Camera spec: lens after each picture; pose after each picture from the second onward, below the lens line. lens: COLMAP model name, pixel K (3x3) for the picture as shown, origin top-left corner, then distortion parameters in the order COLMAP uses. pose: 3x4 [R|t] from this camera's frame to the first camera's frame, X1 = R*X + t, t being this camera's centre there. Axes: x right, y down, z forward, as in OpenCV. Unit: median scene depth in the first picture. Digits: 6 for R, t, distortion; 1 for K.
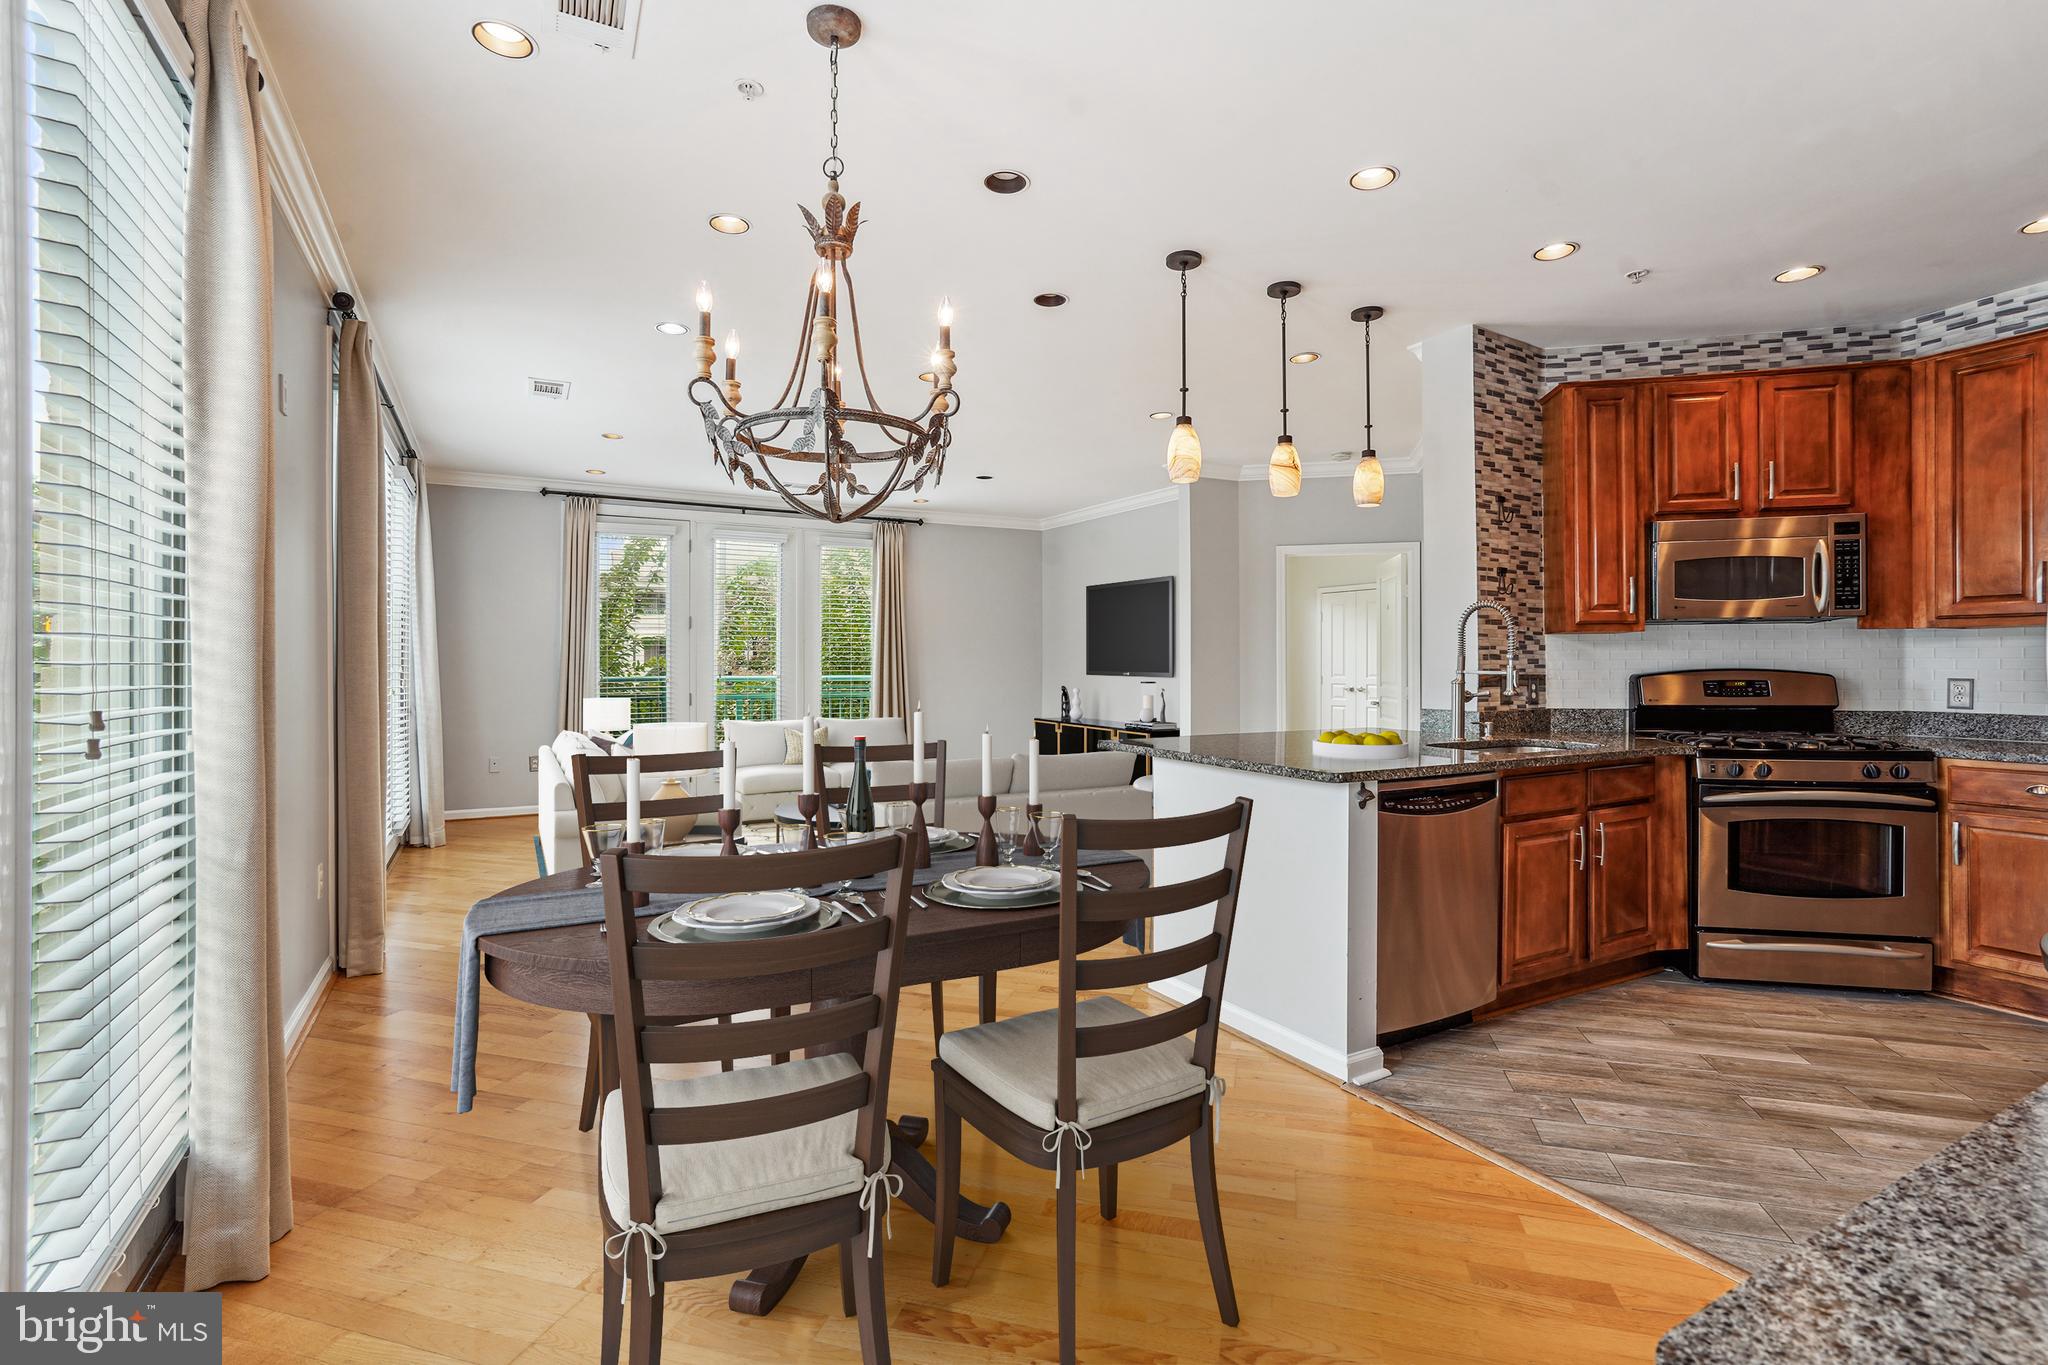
lens RADIAL K [[952.2, 0, 1025.8], [0, 952.2, 667.6], [0, 0, 1]] dist [-0.004423, 0.006083]
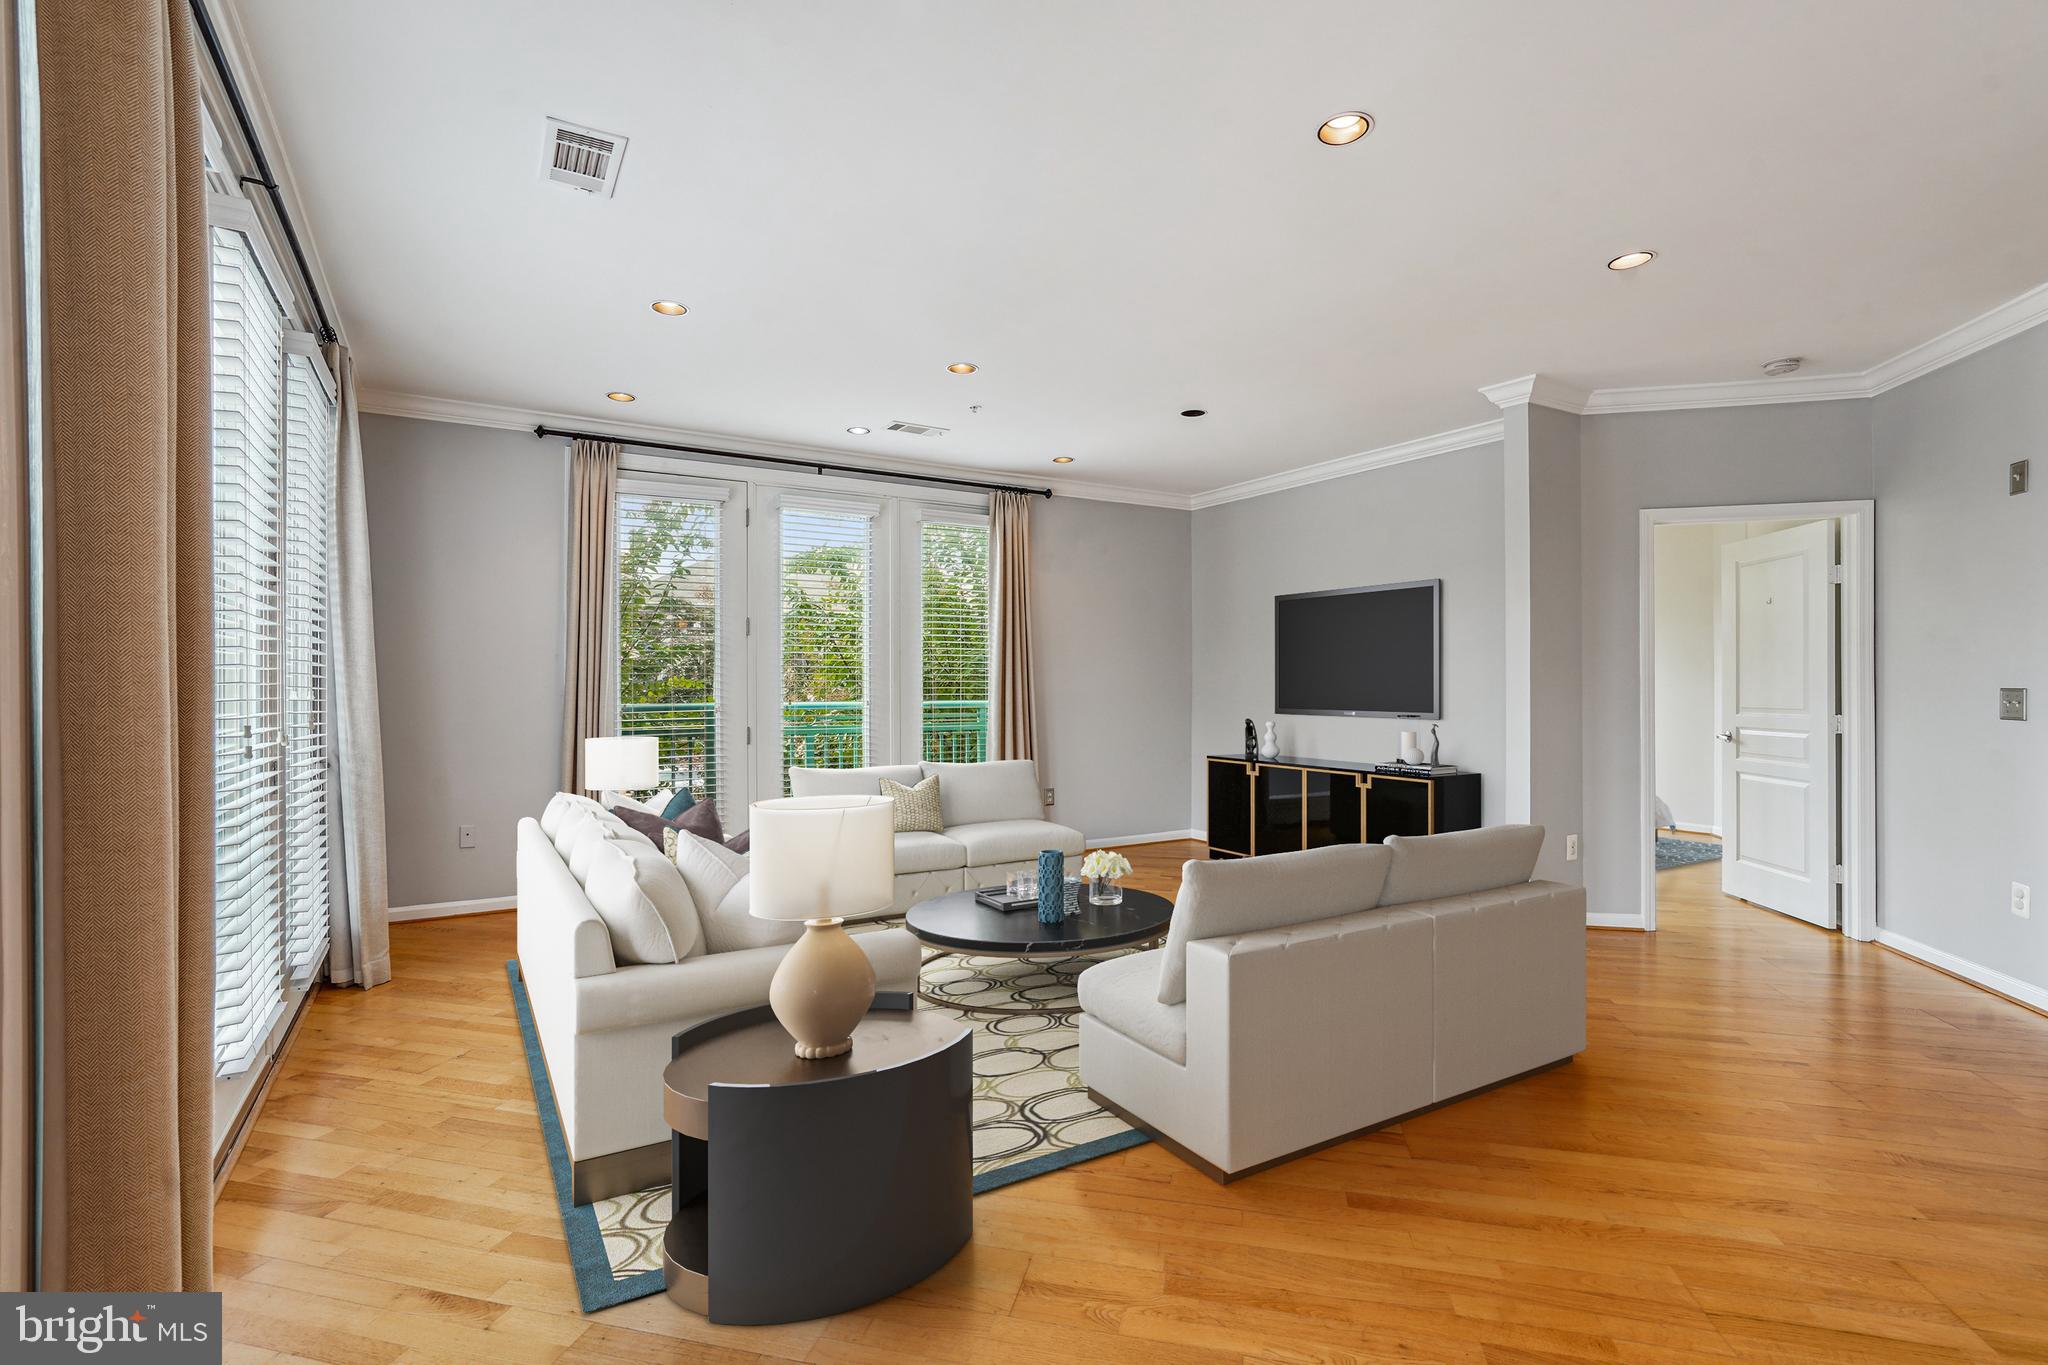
lens RADIAL K [[952.2, 0, 1020.2], [0, 952.2, 691.4], [0, 0, 1]] dist [-0.004423, 0.006083]
pose [[0.999568, -0.003976, 0.029118, -0.182563], [0.004002, 0.999992, -0.000837, 0.001315], [-0.029114, 0.000954, 0.999576, 0.309619]]
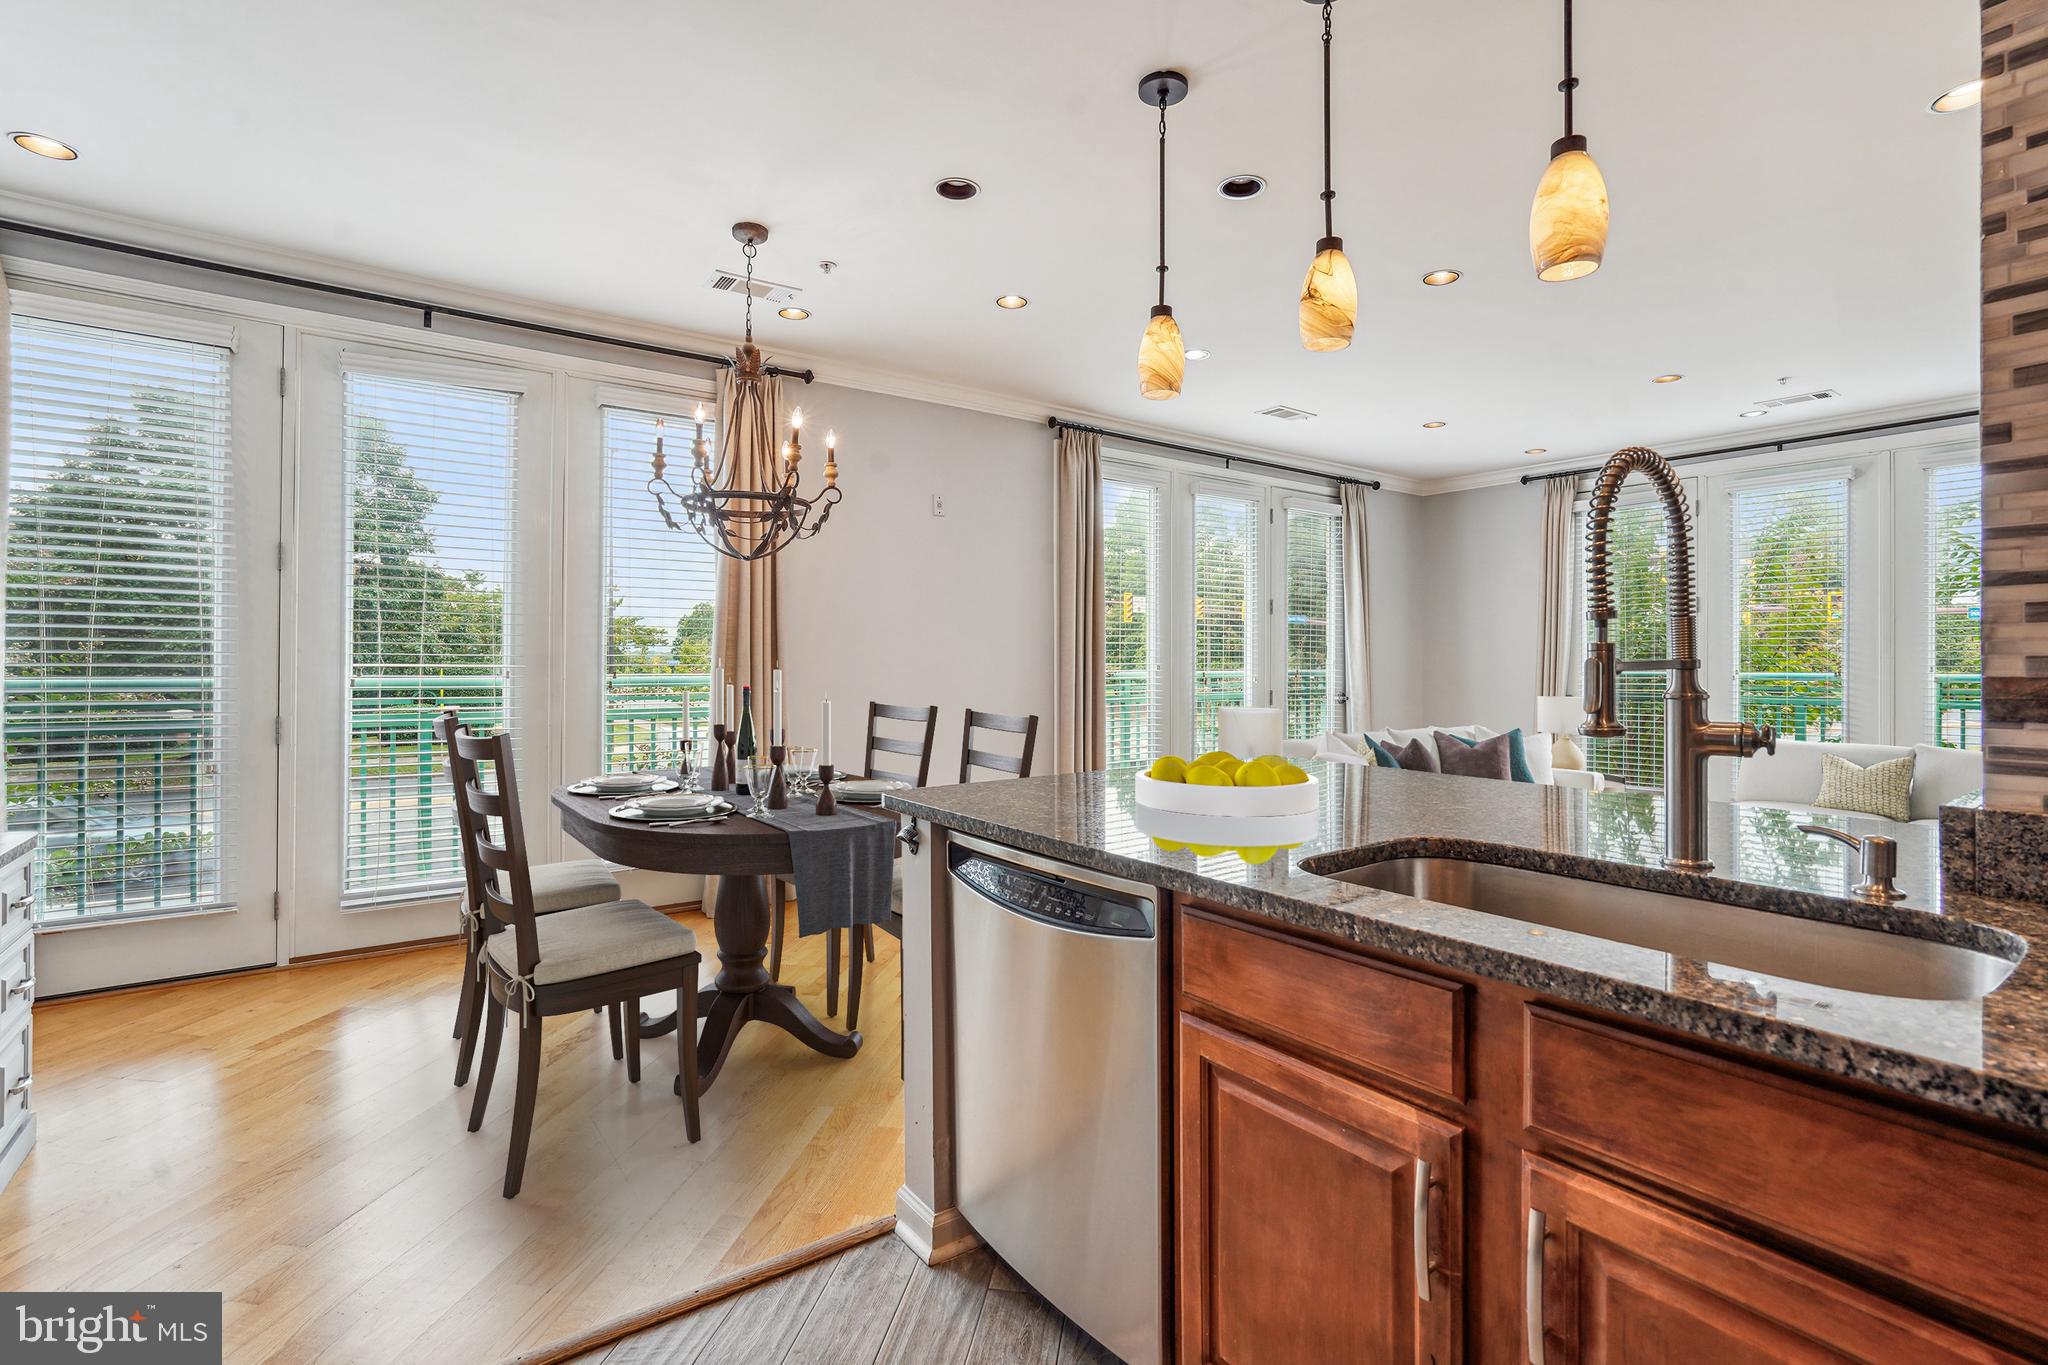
lens RADIAL K [[952.2, 0, 1011.8], [0, 952.2, 662.9], [0, 0, 1]] dist [-0.004423, 0.006083]
pose [[0.110904, 0.004058, -0.993823, 0.393732], [-0.010309, 0.999943, 0.002932, 0.004891], [0.993778, 0.009920, 0.110939, 0.362784]]
